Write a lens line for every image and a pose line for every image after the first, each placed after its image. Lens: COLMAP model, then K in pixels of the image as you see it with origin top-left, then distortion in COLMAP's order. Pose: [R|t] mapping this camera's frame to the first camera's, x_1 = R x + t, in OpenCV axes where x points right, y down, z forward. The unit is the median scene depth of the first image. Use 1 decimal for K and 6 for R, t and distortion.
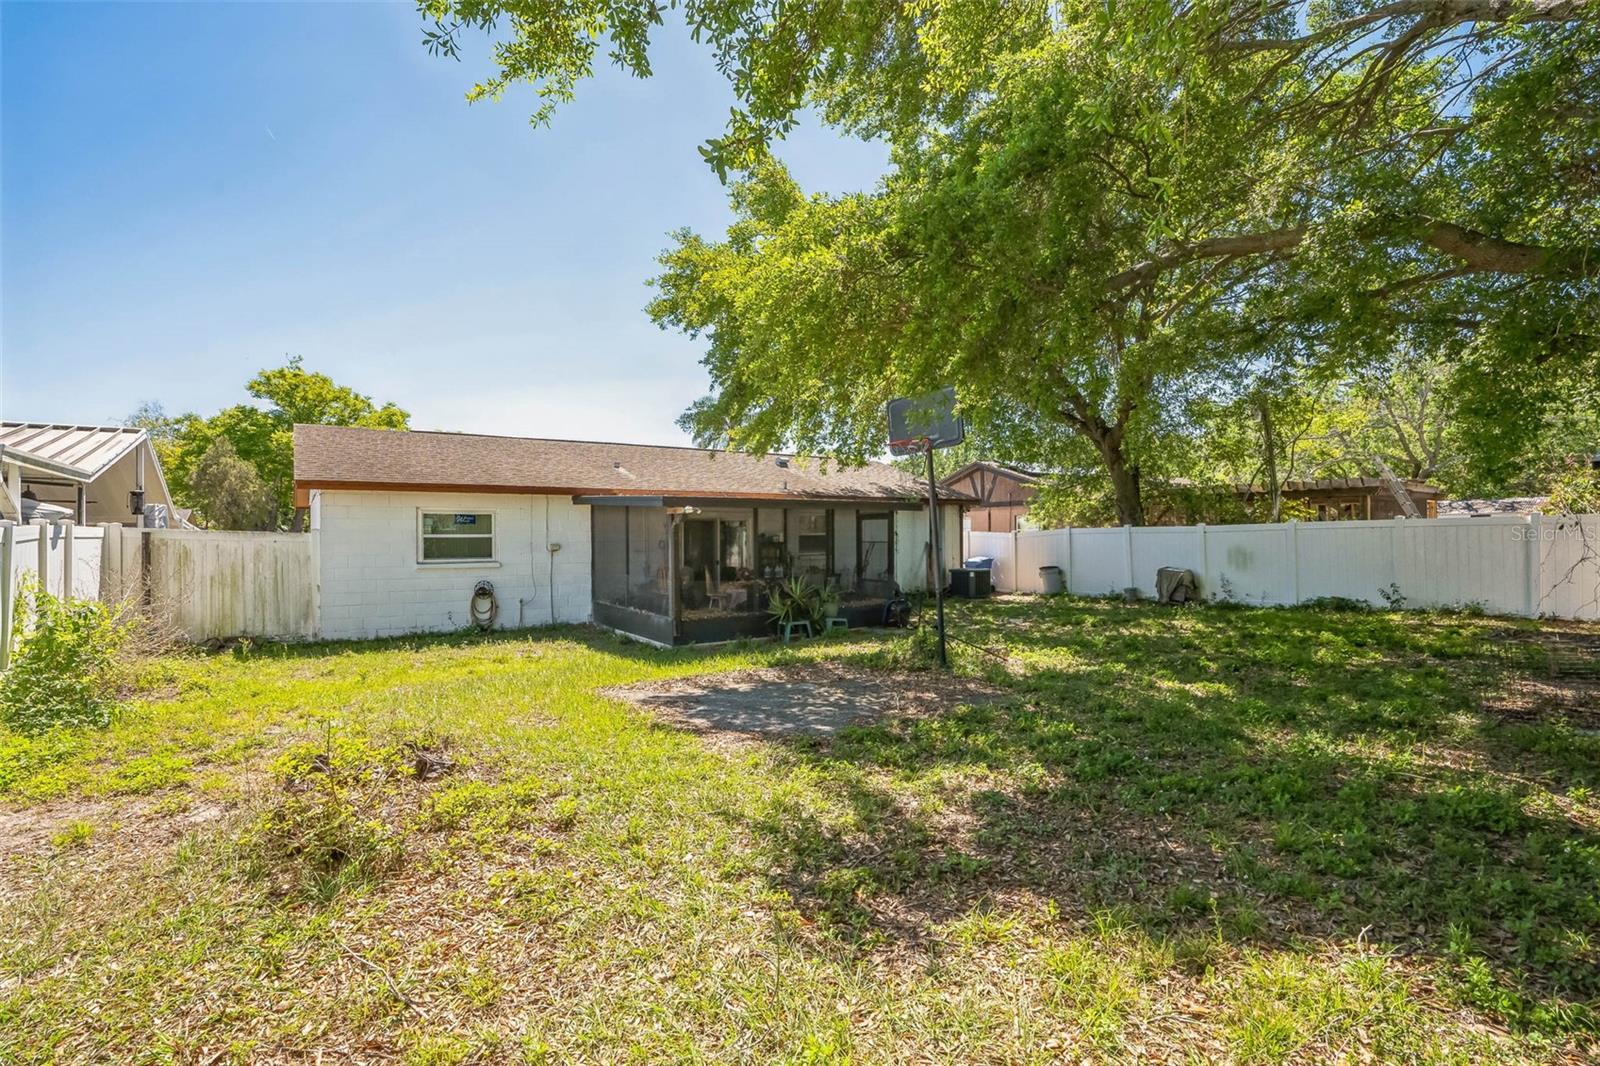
lens RADIAL K [[727.5, 0, 795.4], [0, 727.5, 537.8], [0, 0, 1]] dist [-0.012673, 0.001905]
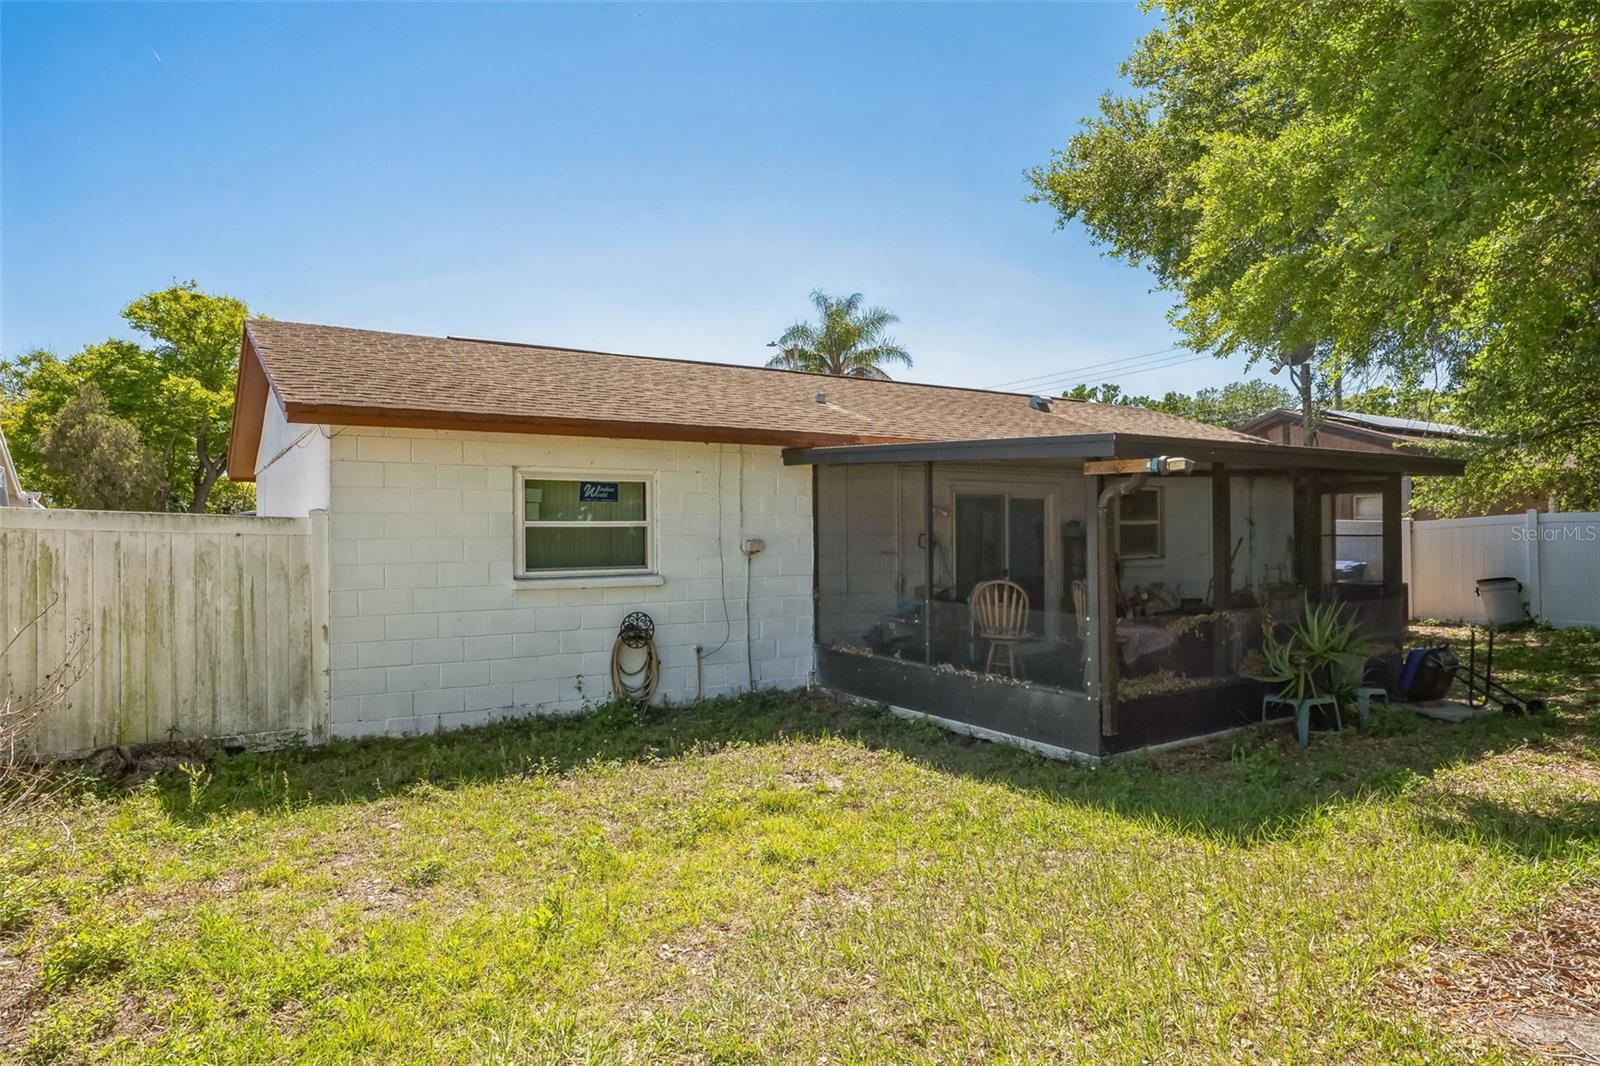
lens RADIAL K [[925.1, 0, 804.3], [0, 925.1, 528.6], [0, 0, 1]] dist [0.003131, -0.000308]
pose [[0.999984, -0.001468, -0.005474, -0.289344], [0.001436, 0.999982, -0.005778, 0.004368], [0.005483, 0.005770, 0.999968, 0.331425]]
